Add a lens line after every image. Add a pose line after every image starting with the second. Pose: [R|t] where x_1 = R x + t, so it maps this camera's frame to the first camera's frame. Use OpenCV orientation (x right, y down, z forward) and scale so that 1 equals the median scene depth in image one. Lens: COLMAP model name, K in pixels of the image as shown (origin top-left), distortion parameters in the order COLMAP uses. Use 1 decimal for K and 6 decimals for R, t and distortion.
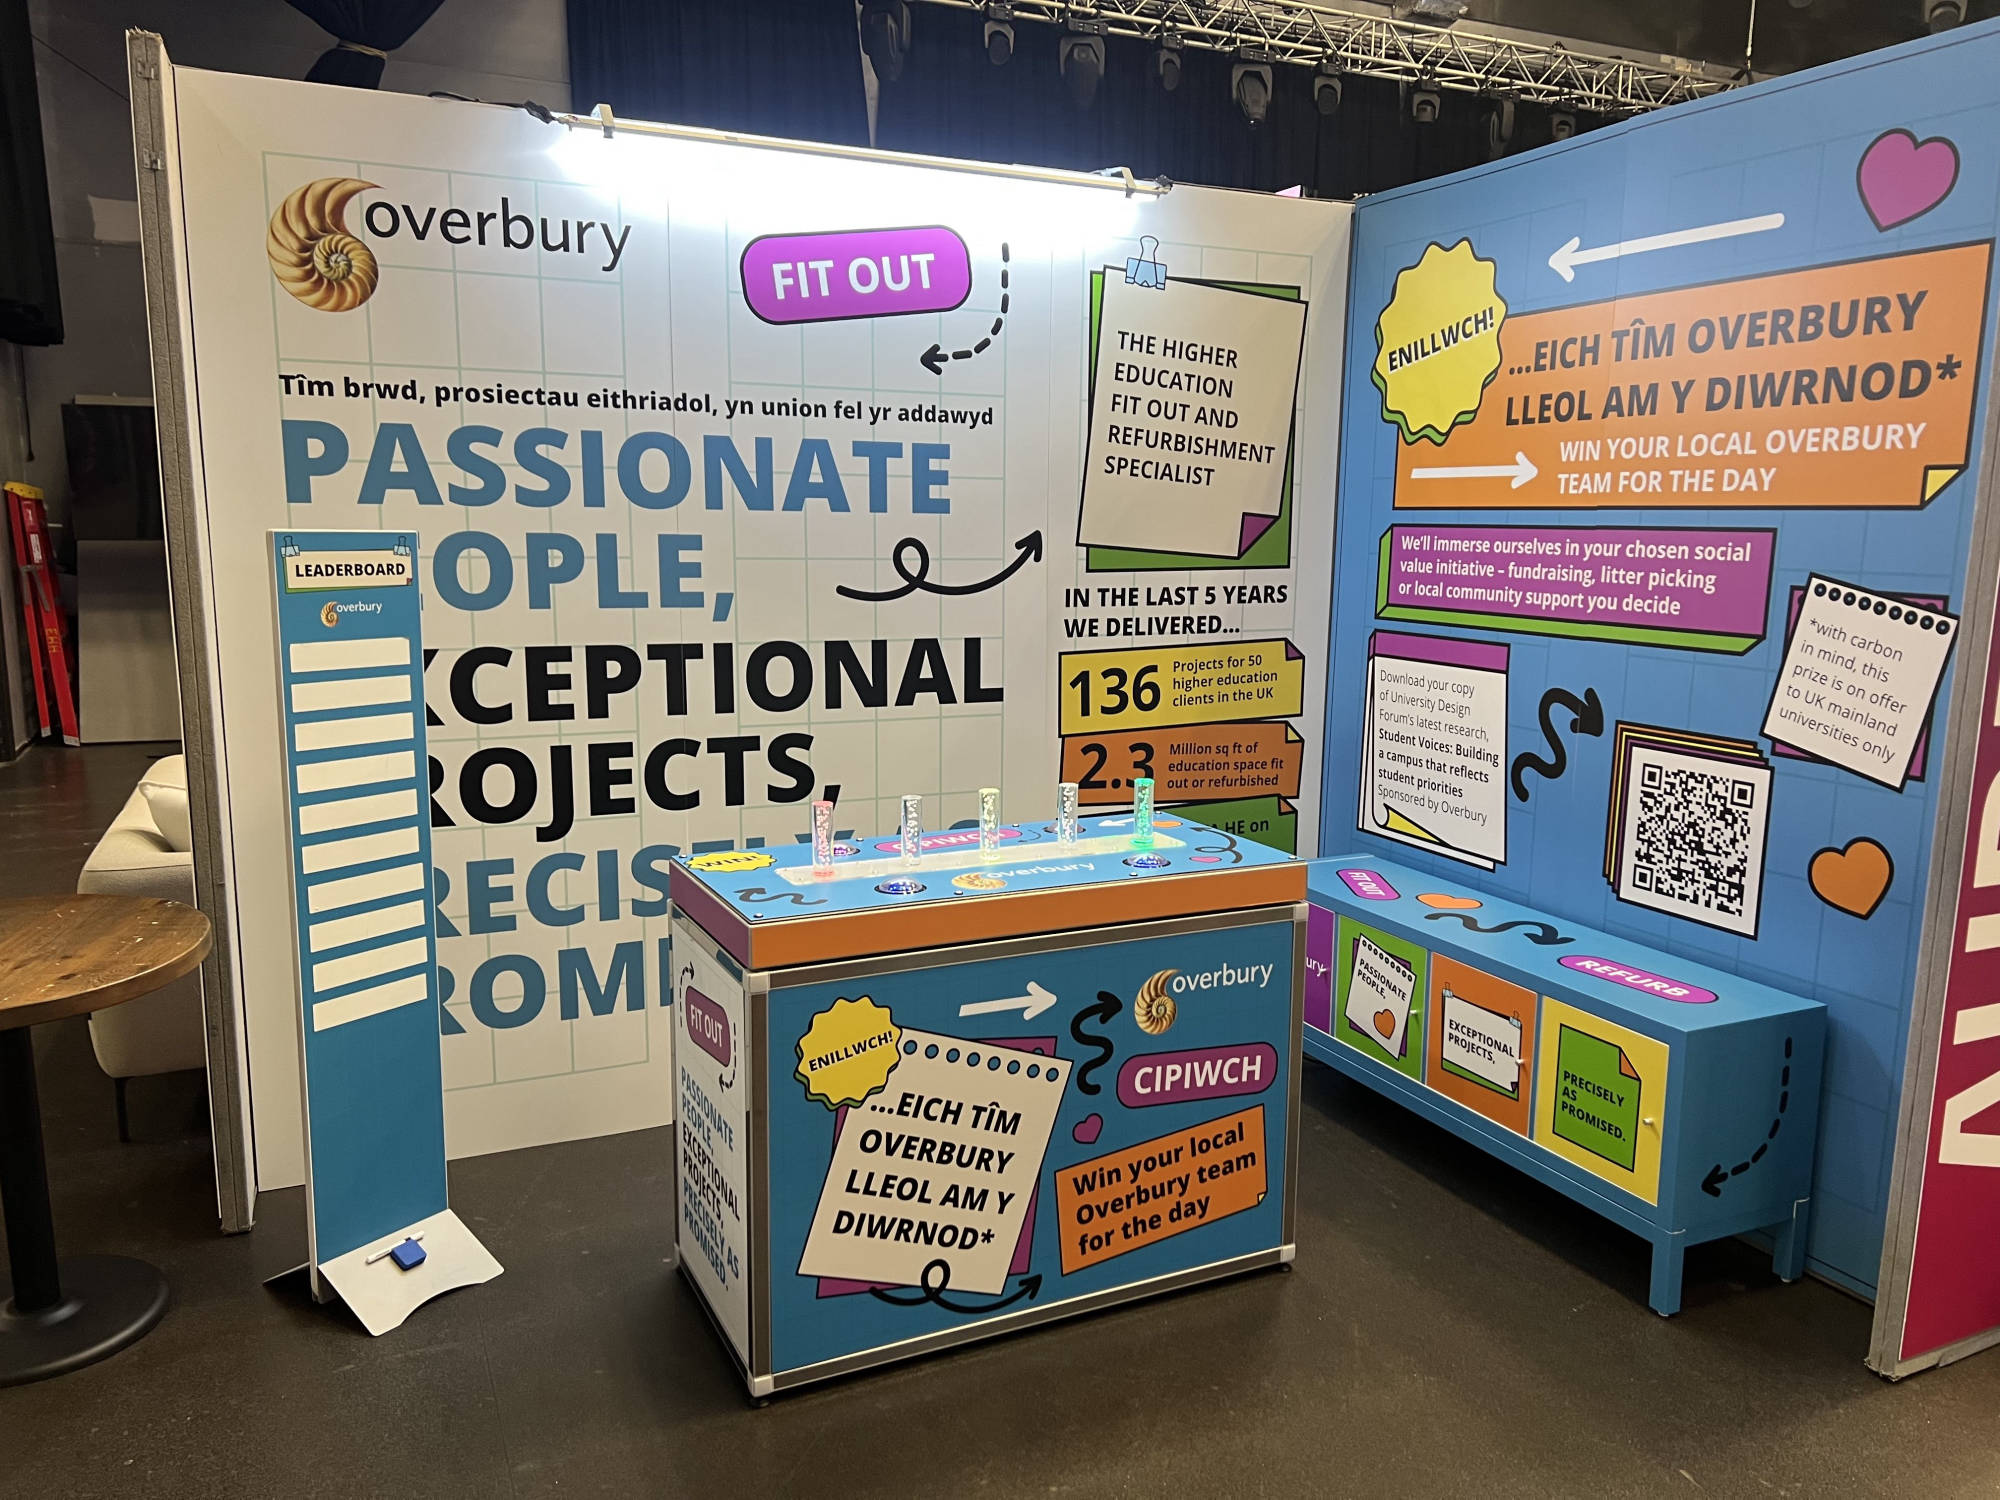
lens RADIAL K [[1498.2, 0, 1000.1], [0, 1498.2, 755.1], [0, 0, 1]] dist [0.009716, -0.006690]
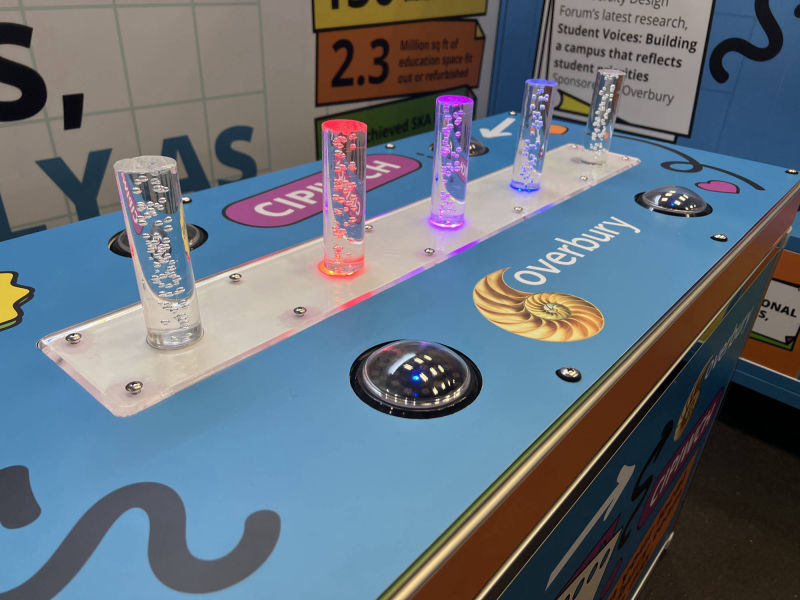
lens RADIAL K [[599.3, 0, 400.9], [0, 599.3, 300.2], [0, 0, 1]] dist [0.009716, -0.006690]
pose [[0.912545, -0.173888, 0.370168, -0.083208], [0.027227, 0.928932, 0.369249, 0.007221], [-0.408069, -0.326878, 0.852426, 0.576283]]
